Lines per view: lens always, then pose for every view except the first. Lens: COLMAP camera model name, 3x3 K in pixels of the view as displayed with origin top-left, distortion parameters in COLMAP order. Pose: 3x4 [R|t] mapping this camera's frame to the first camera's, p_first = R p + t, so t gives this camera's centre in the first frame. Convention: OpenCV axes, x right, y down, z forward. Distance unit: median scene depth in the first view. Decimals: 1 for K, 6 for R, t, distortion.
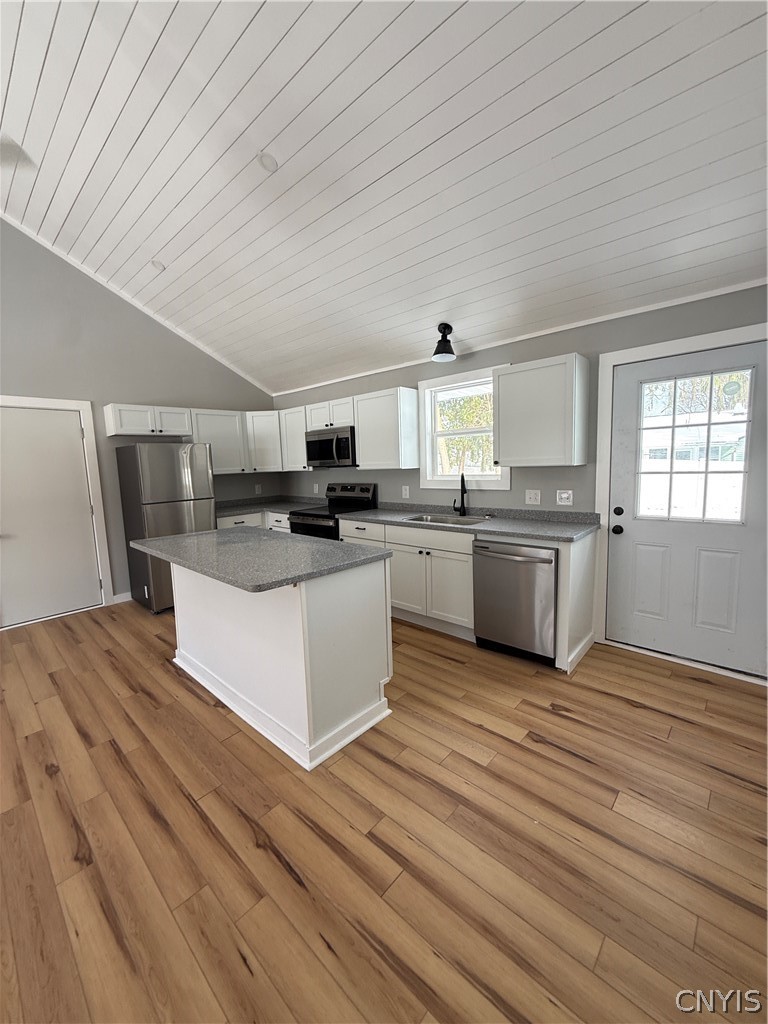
lens RADIAL K [[406.9, 0, 384.0], [0, 406.9, 512.0], [0, 0, 1]] dist [-0.000092, 0.000023]
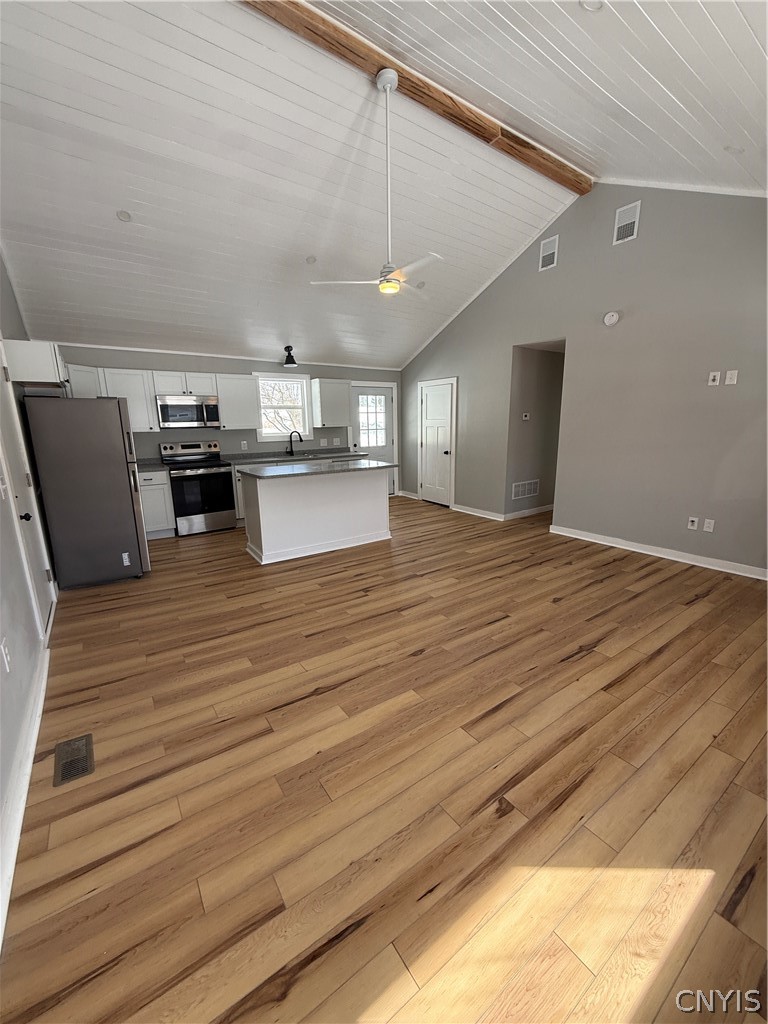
lens RADIAL K [[406.9, 0, 384.0], [0, 406.9, 512.0], [0, 0, 1]] dist [-0.000092, 0.000023]
pose [[0.214217, -0.180993, 0.959871, -1.893127], [0.128349, 0.979378, 0.156027, 0.031093], [-0.968317, 0.089775, 0.233030, 0.285782]]
